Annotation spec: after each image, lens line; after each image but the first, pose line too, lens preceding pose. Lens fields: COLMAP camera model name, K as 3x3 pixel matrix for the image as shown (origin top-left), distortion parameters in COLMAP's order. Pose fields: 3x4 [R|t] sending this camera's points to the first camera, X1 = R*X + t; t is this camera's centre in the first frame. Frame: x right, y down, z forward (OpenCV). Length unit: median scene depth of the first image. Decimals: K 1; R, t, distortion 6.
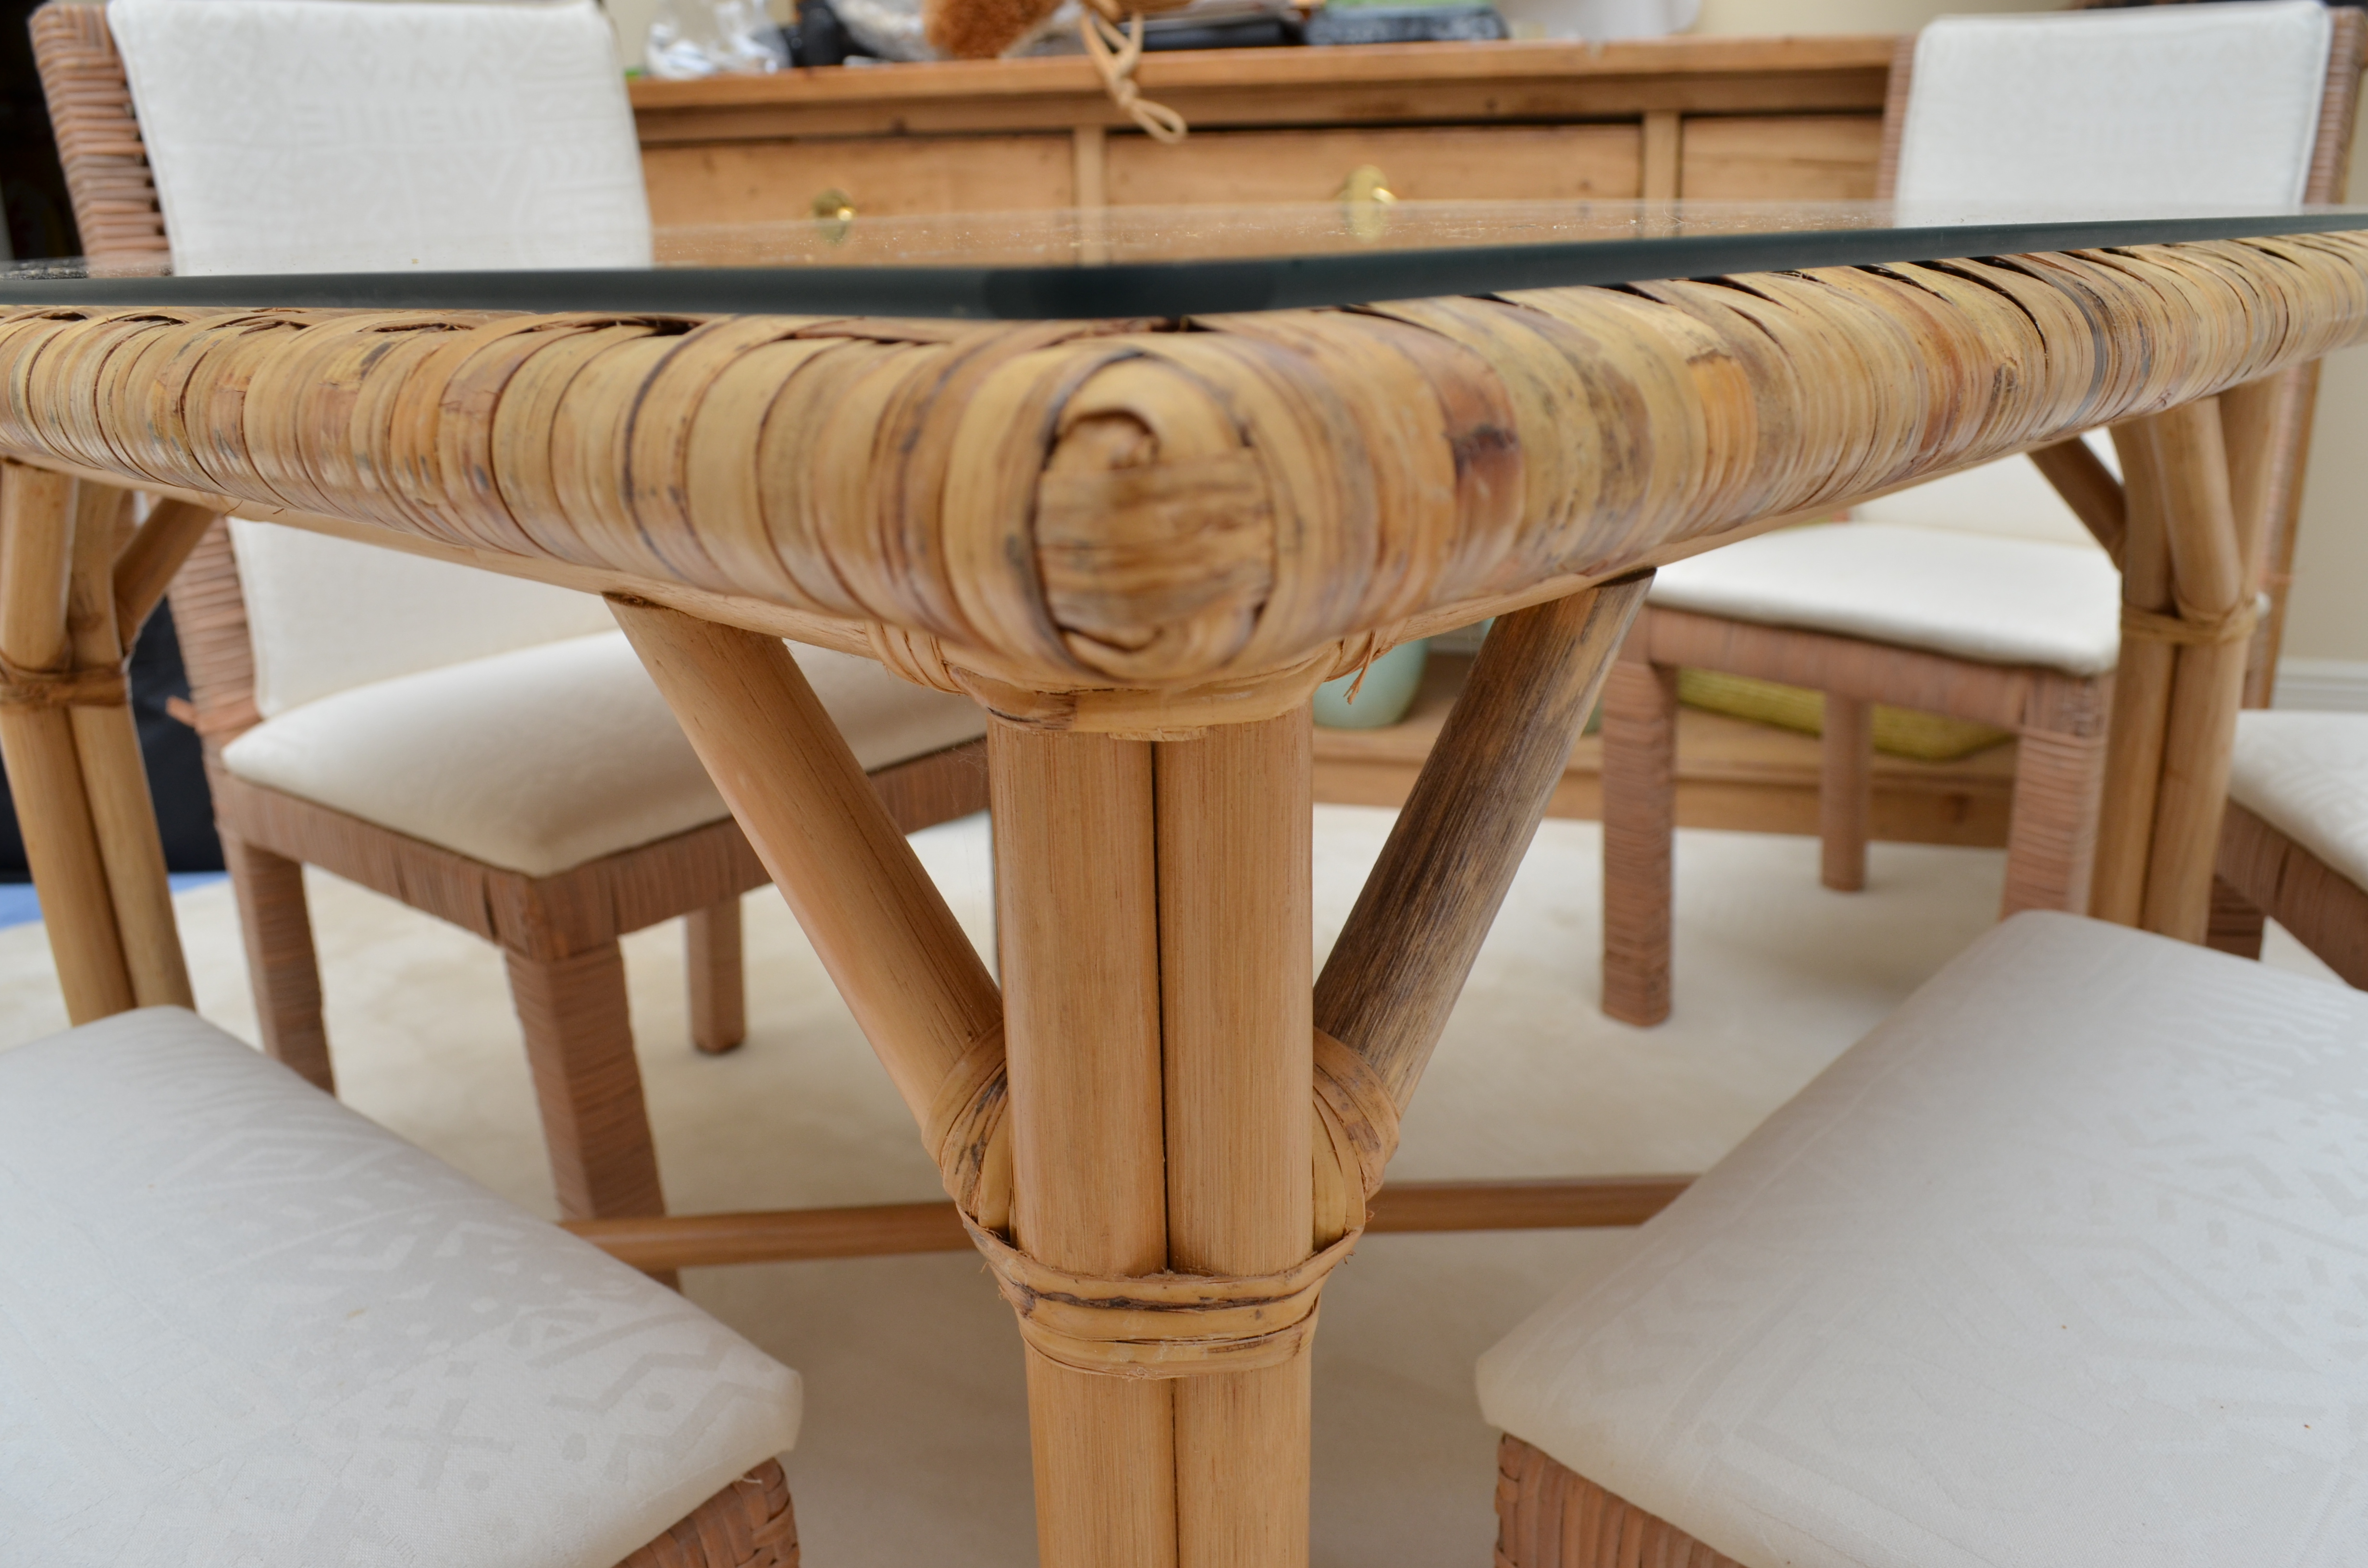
lens RADIAL K [[1813.4, 0, 1179.7], [0, 1813.4, 786.0], [0, 0, 1]] dist [-0.076401, 0.002957]
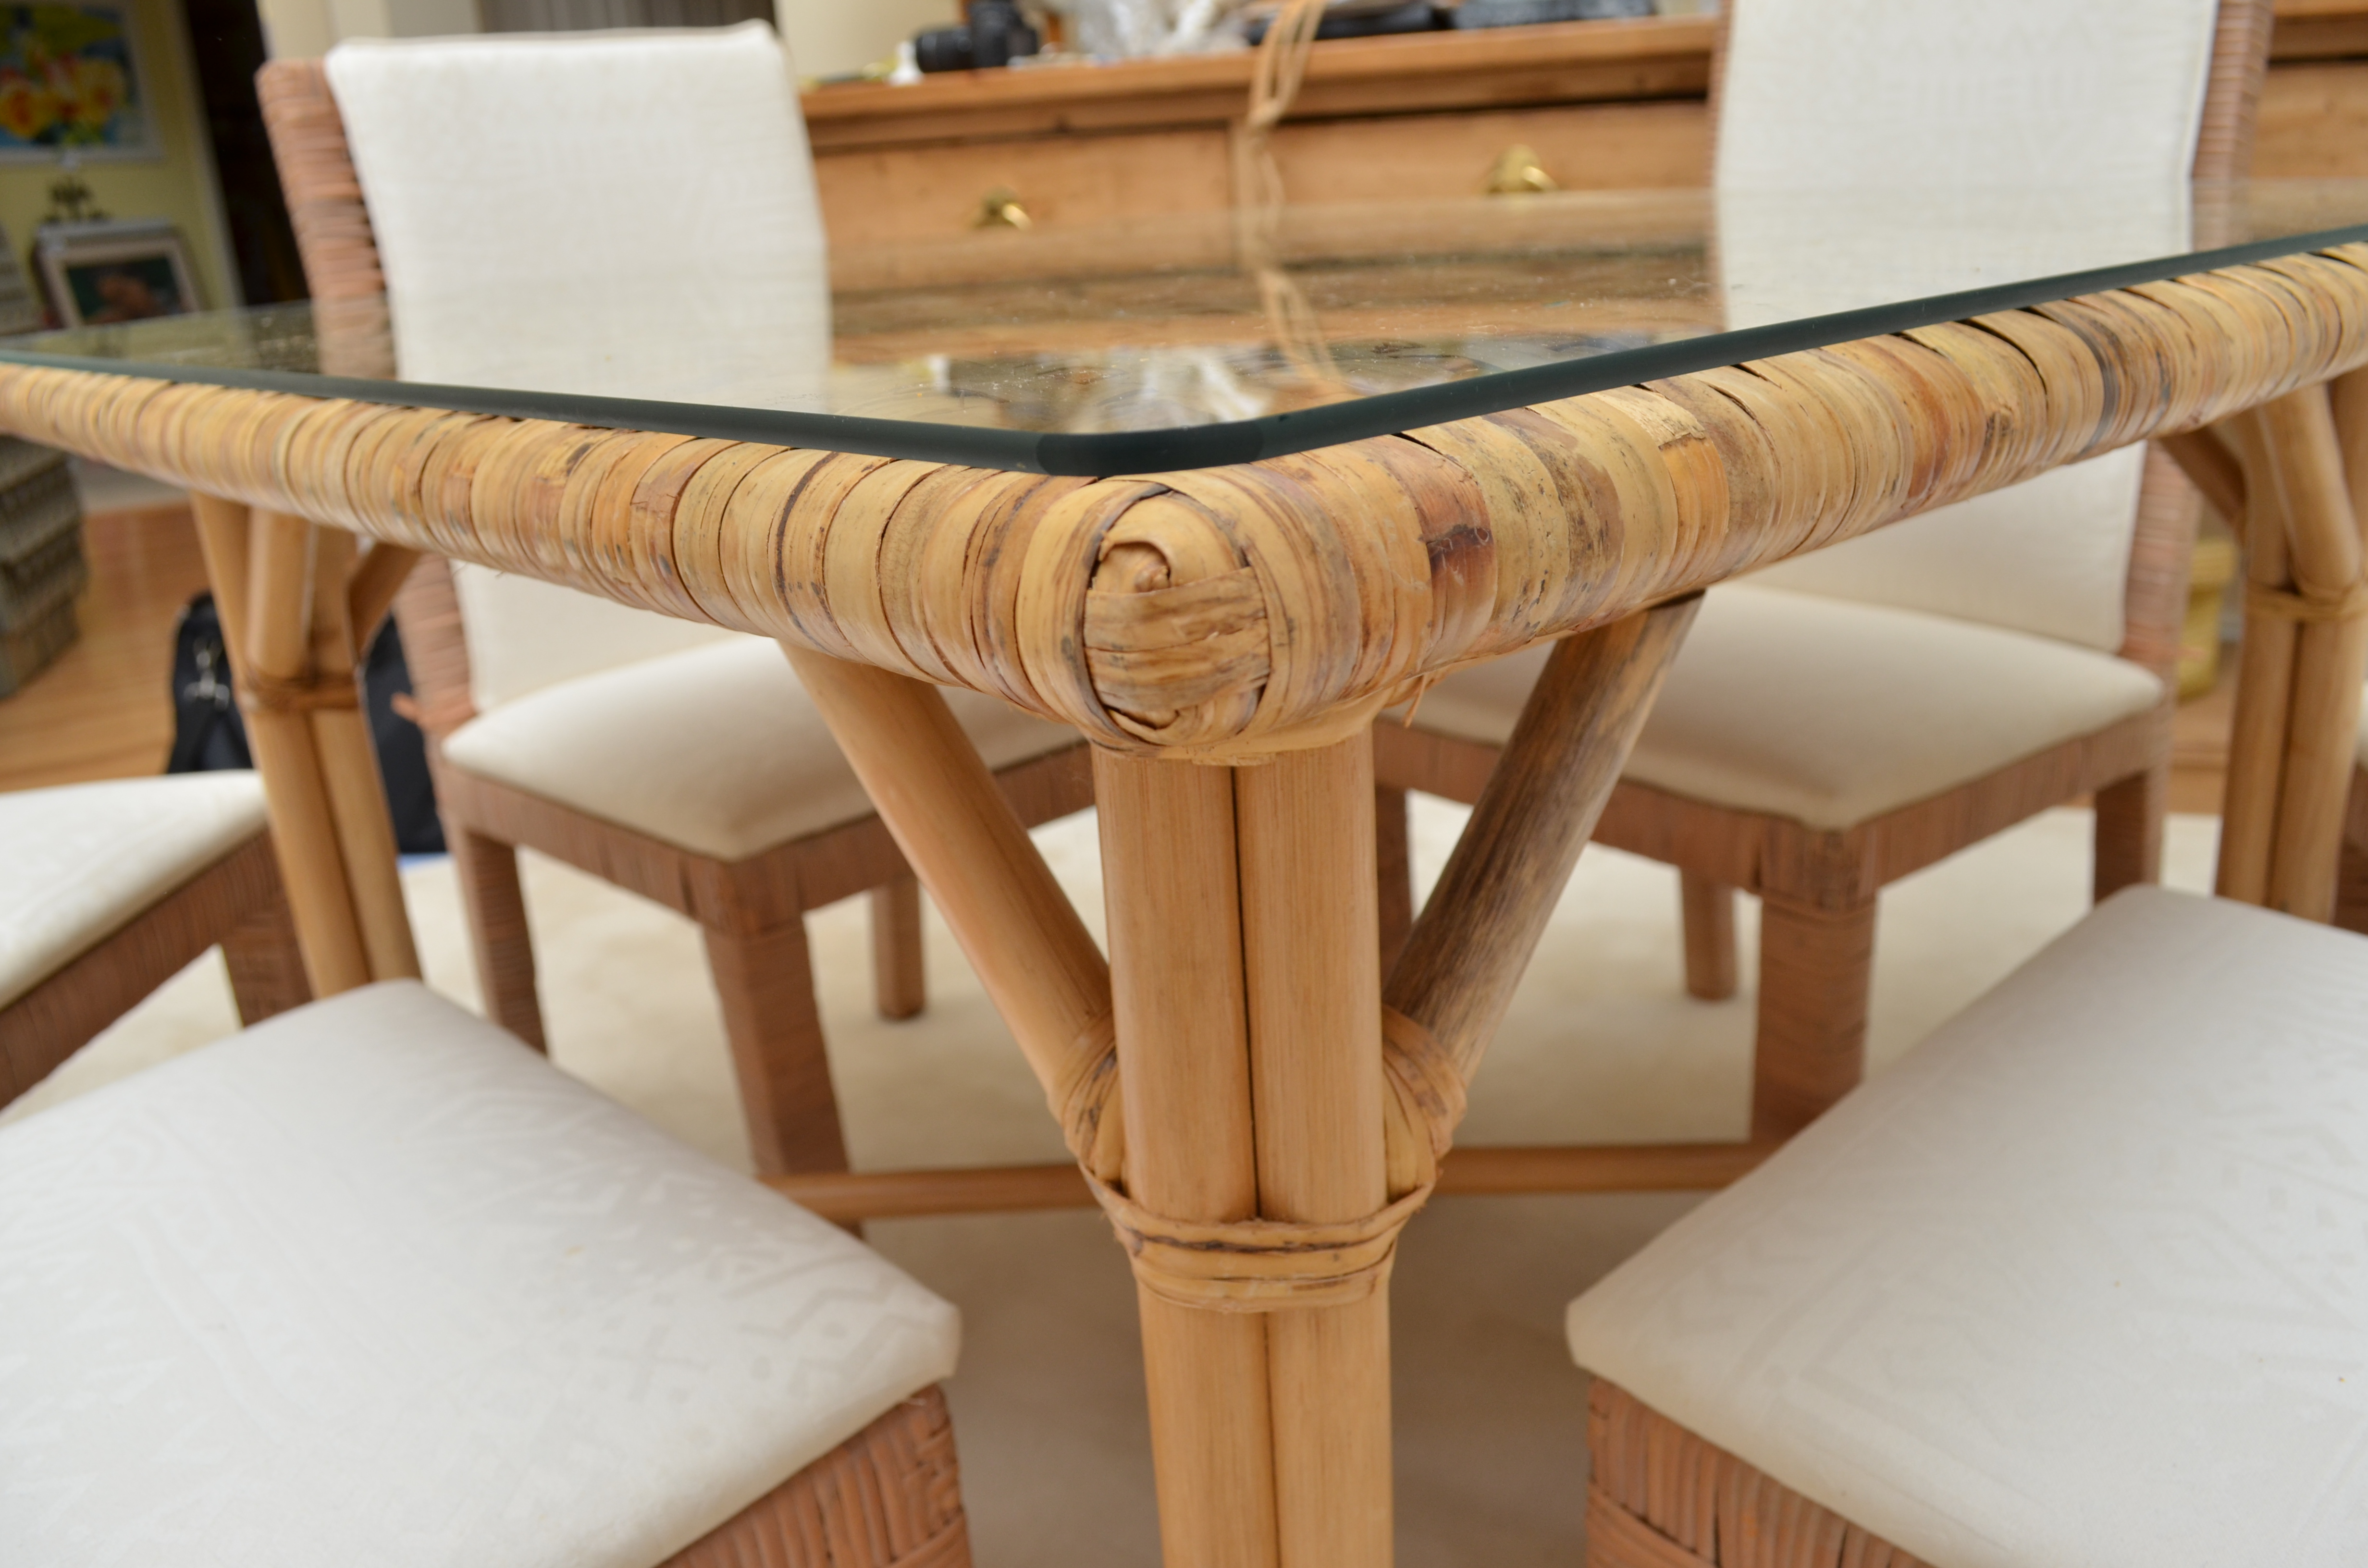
lens RADIAL K [[1813.4, 0, 1186.0], [0, 1813.4, 788.1], [0, 0, 1]] dist [-0.076401, 0.002957]
pose [[0.995072, -0.010778, -0.098564, 0.058892], [0.012893, 0.999700, 0.020841, -0.028655], [0.098309, -0.022010, 0.994912, -0.136221]]
